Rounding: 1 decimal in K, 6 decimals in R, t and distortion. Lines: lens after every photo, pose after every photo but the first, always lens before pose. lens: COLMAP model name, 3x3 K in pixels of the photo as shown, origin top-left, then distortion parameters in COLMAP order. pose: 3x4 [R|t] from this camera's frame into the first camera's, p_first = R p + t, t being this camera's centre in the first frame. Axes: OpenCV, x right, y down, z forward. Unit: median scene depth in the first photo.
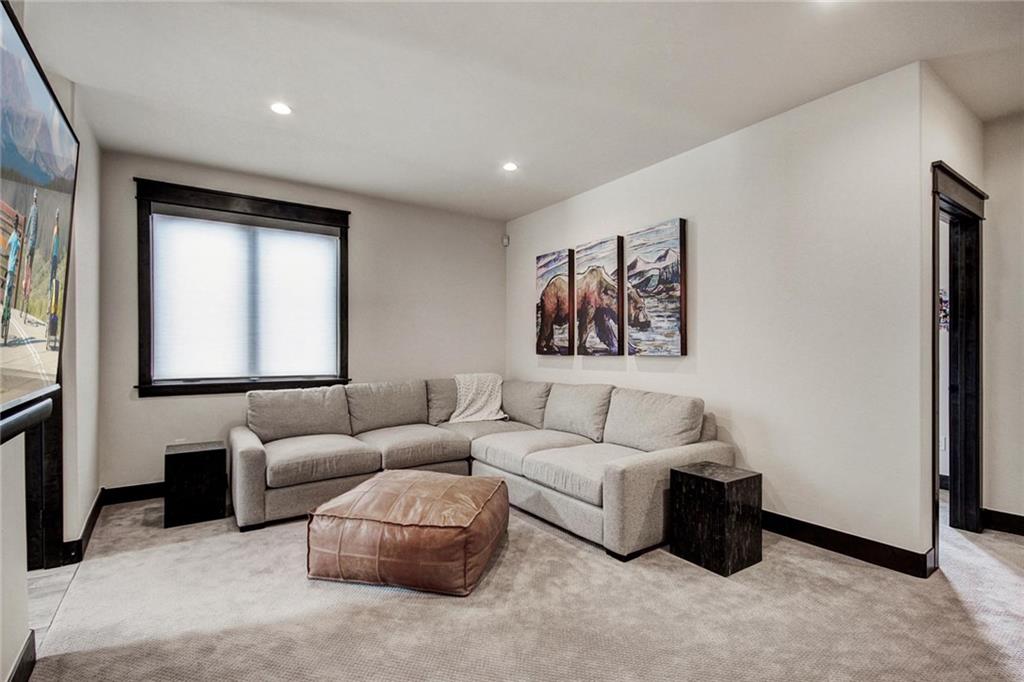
lens RADIAL K [[501.5, 0, 512.3], [0, 501.5, 342.7], [0, 0, 1]] dist [0.008735, 0.001648]
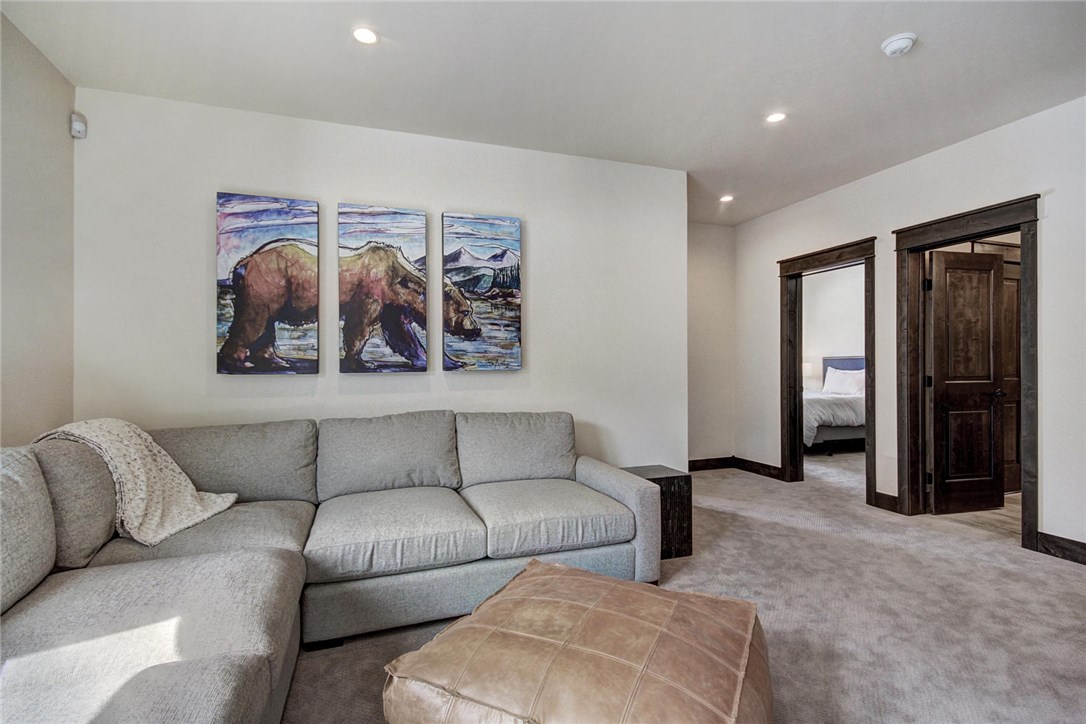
lens RADIAL K [[531.9, 0, 546.7], [0, 531.9, 366.7], [0, 0, 1]] dist [0.008735, 0.001648]
pose [[0.228209, -0.000982, 0.973612, -0.551570], [-0.002752, 0.999995, 0.001654, 0.017537], [-0.973608, -0.003057, 0.228205, 0.675327]]
